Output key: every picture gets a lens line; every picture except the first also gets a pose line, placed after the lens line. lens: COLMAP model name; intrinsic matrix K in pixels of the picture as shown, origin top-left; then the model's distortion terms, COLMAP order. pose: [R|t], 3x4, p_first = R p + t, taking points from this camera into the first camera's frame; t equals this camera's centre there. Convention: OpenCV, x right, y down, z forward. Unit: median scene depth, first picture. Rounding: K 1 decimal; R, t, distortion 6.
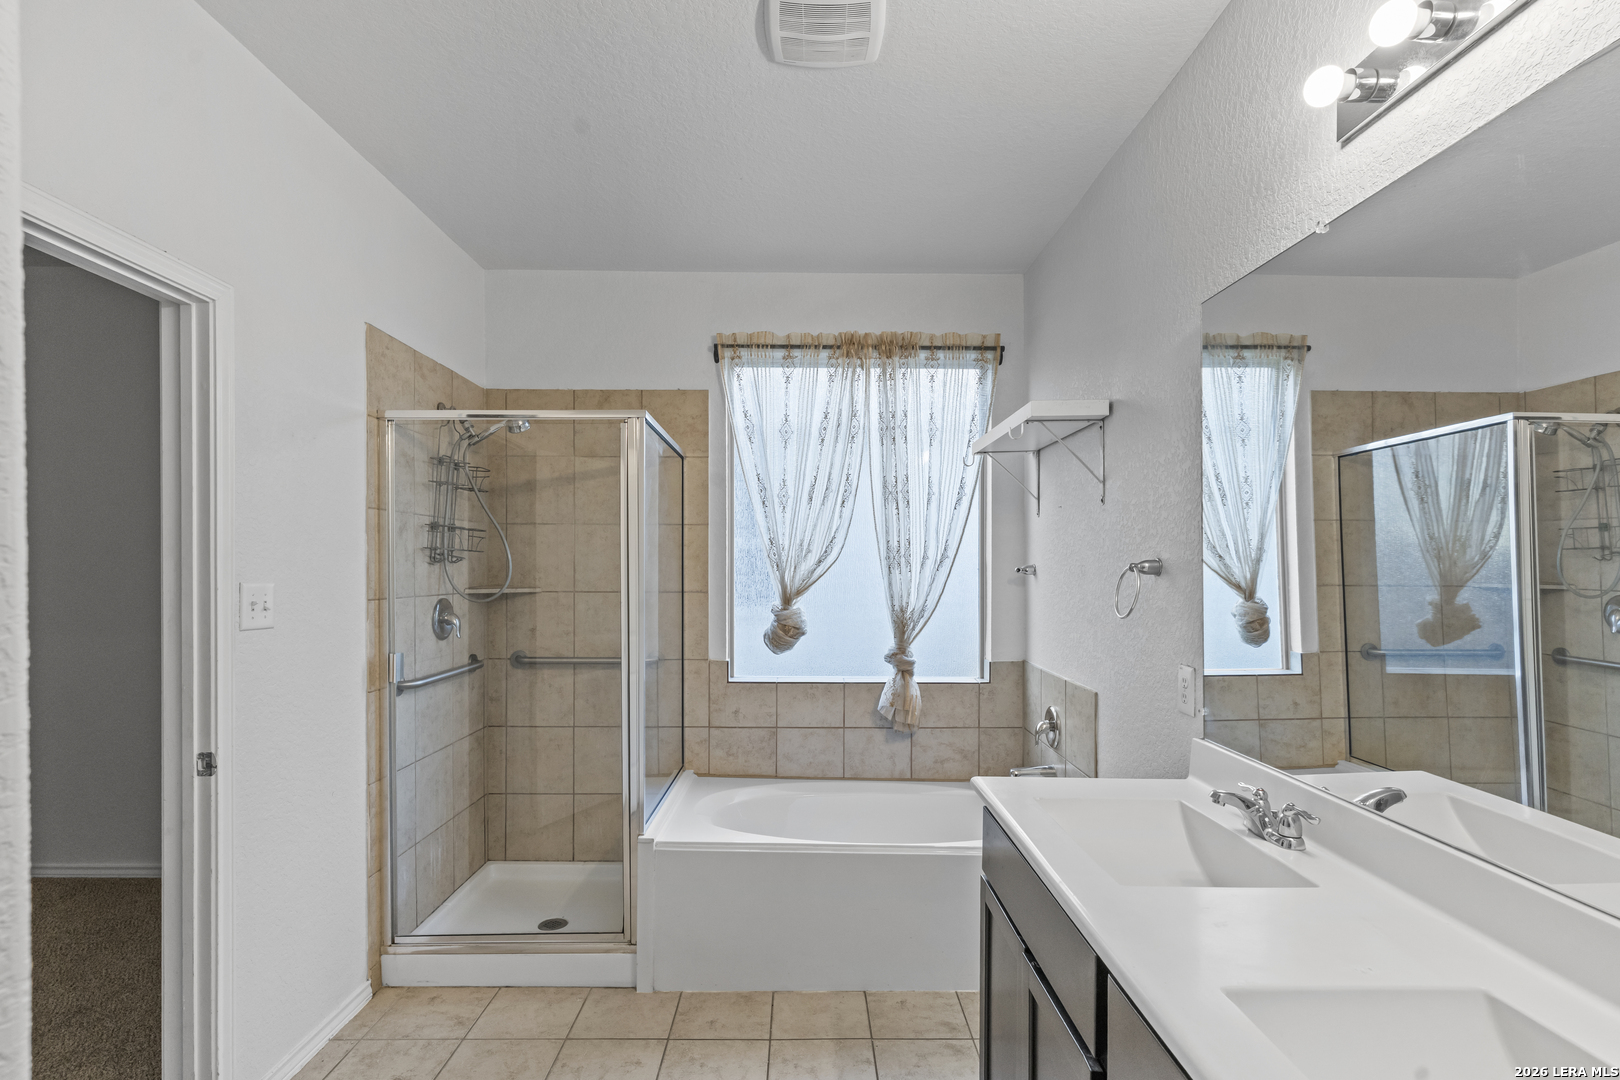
lens RADIAL K [[767.5, 0, 811.2], [0, 767.5, 557.7], [0, 0, 1]] dist [-0.001490, 0.000302]
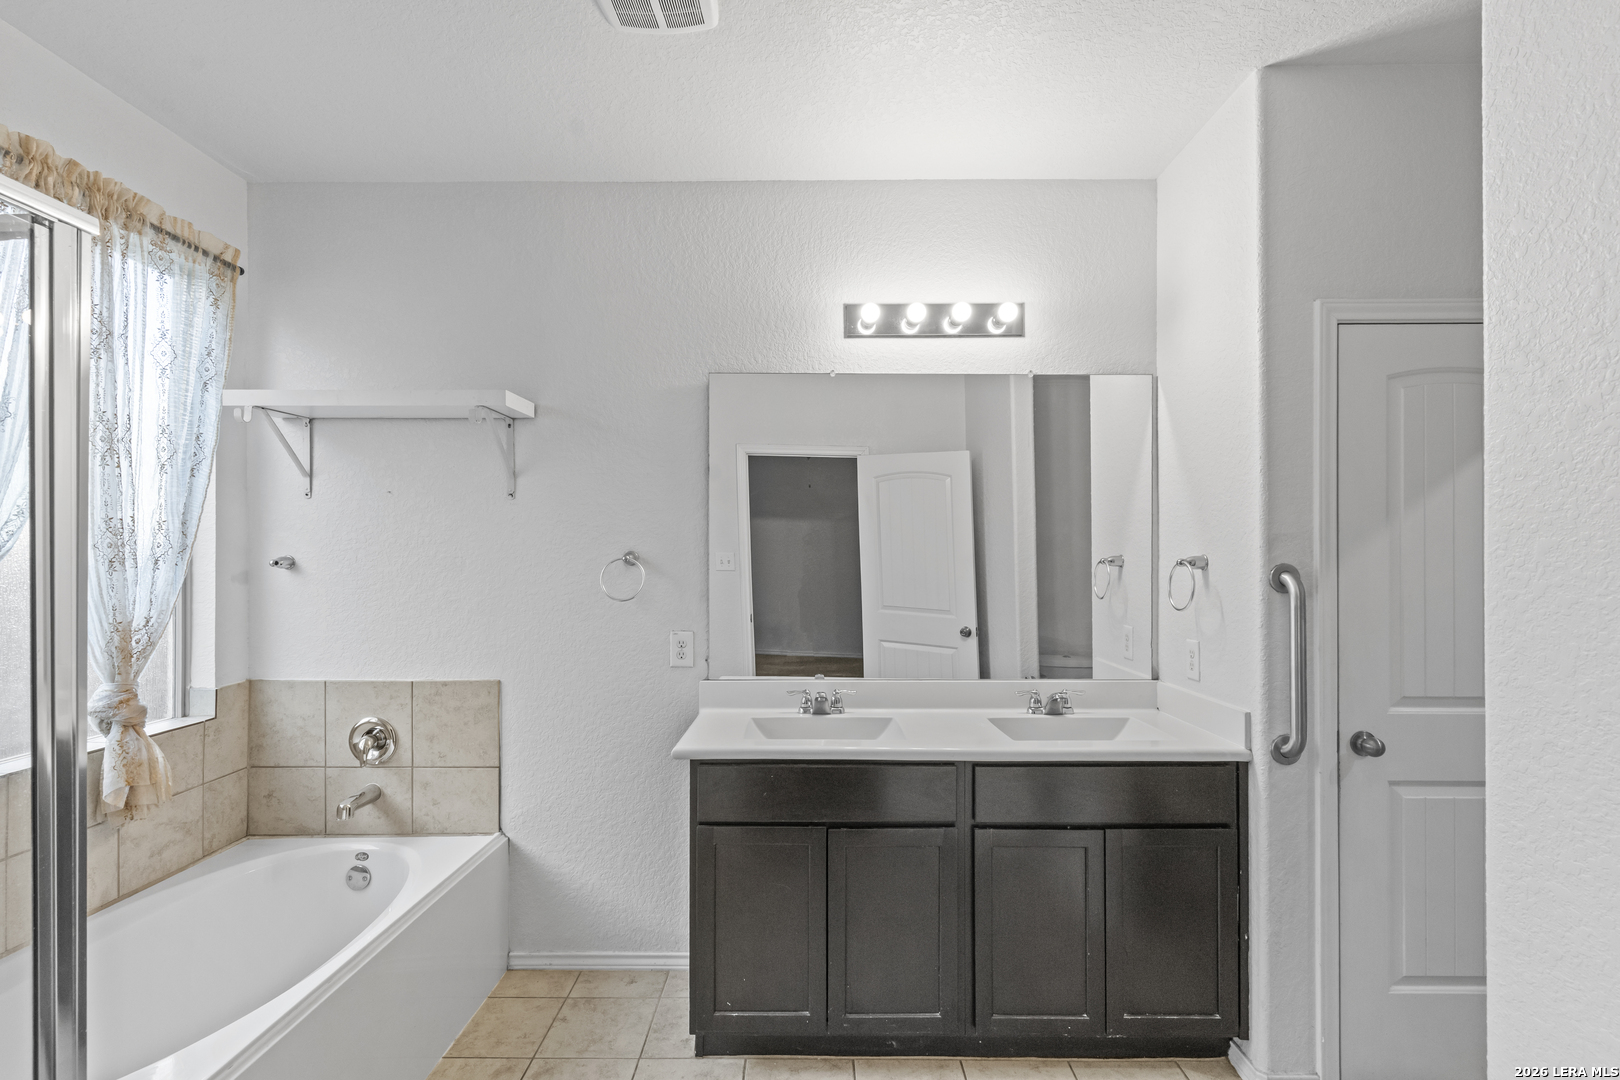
lens RADIAL K [[767.5, 0, 809.2], [0, 767.5, 537.8], [0, 0, 1]] dist [-0.001490, 0.000302]
pose [[0.007936, 0.017225, 0.999820, -0.498768], [-0.006140, 0.999834, -0.017177, 0.000577], [-0.999950, -0.006002, 0.008040, 0.432178]]
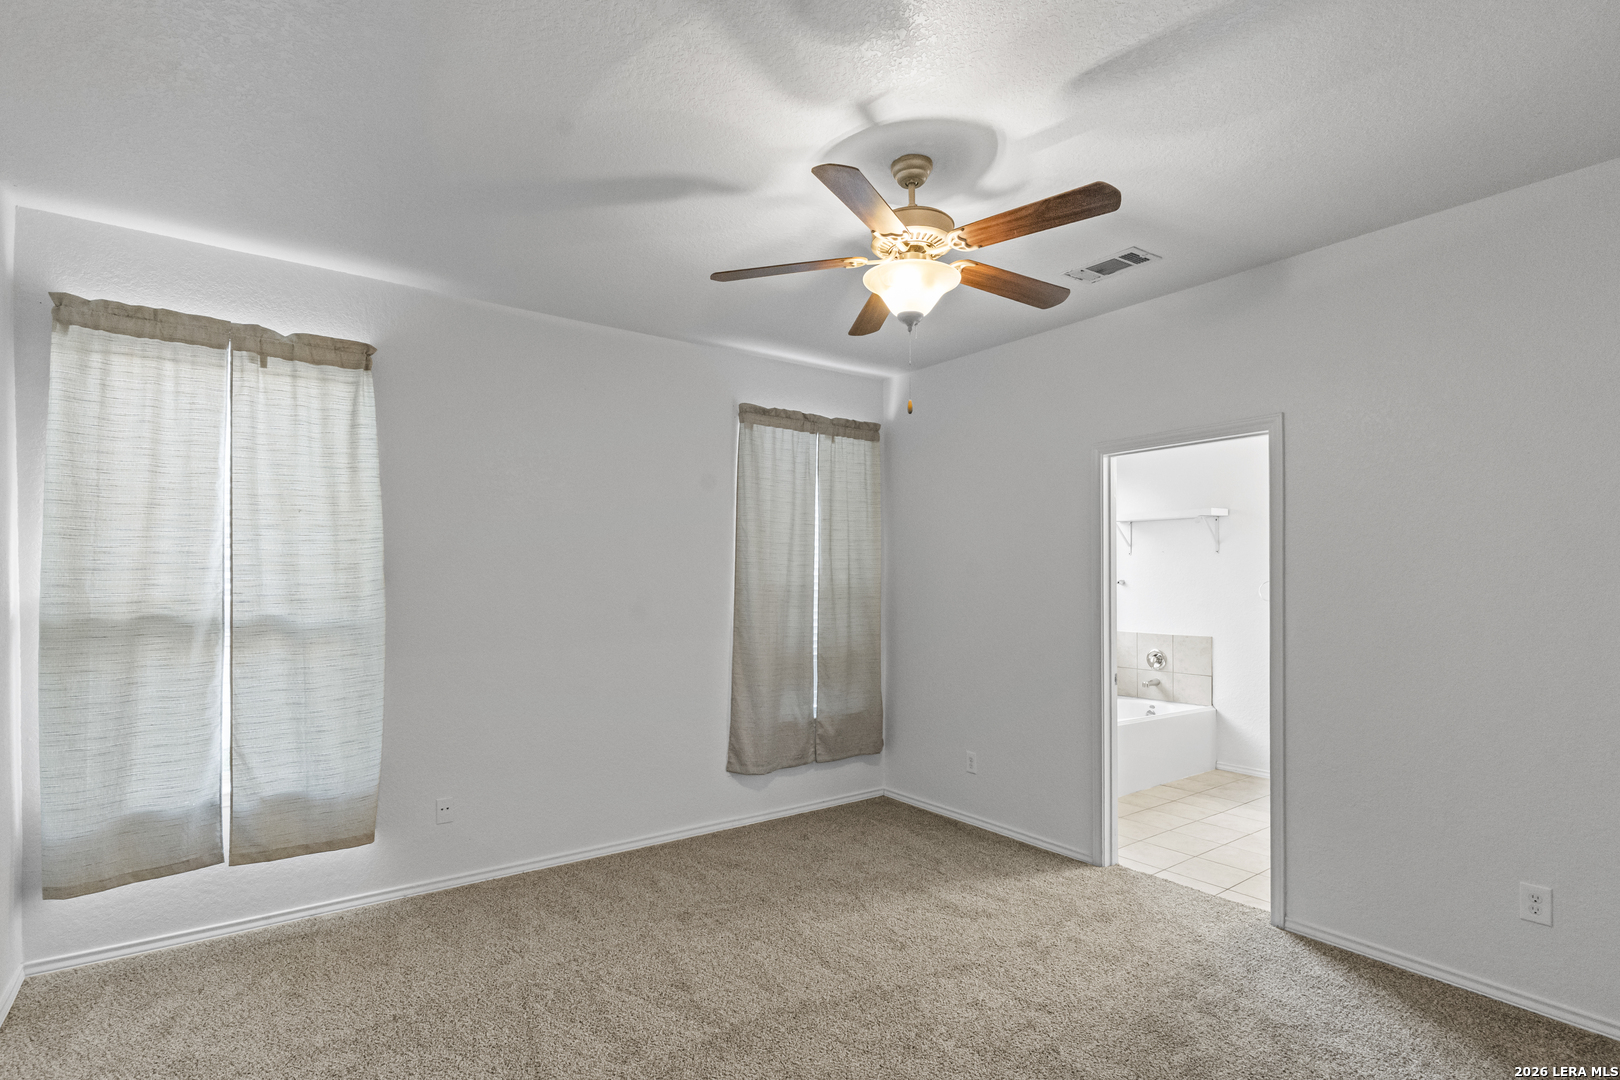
lens RADIAL K [[767.5, 0, 805.3], [0, 767.5, 577.4], [0, 0, 1]] dist [-0.001490, 0.000302]
pose [[0.811349, 0.006710, 0.584524, -1.431799], [-0.010239, 0.999944, 0.002733, 0.006460], [-0.584473, -0.008202, 0.811372, -0.091901]]
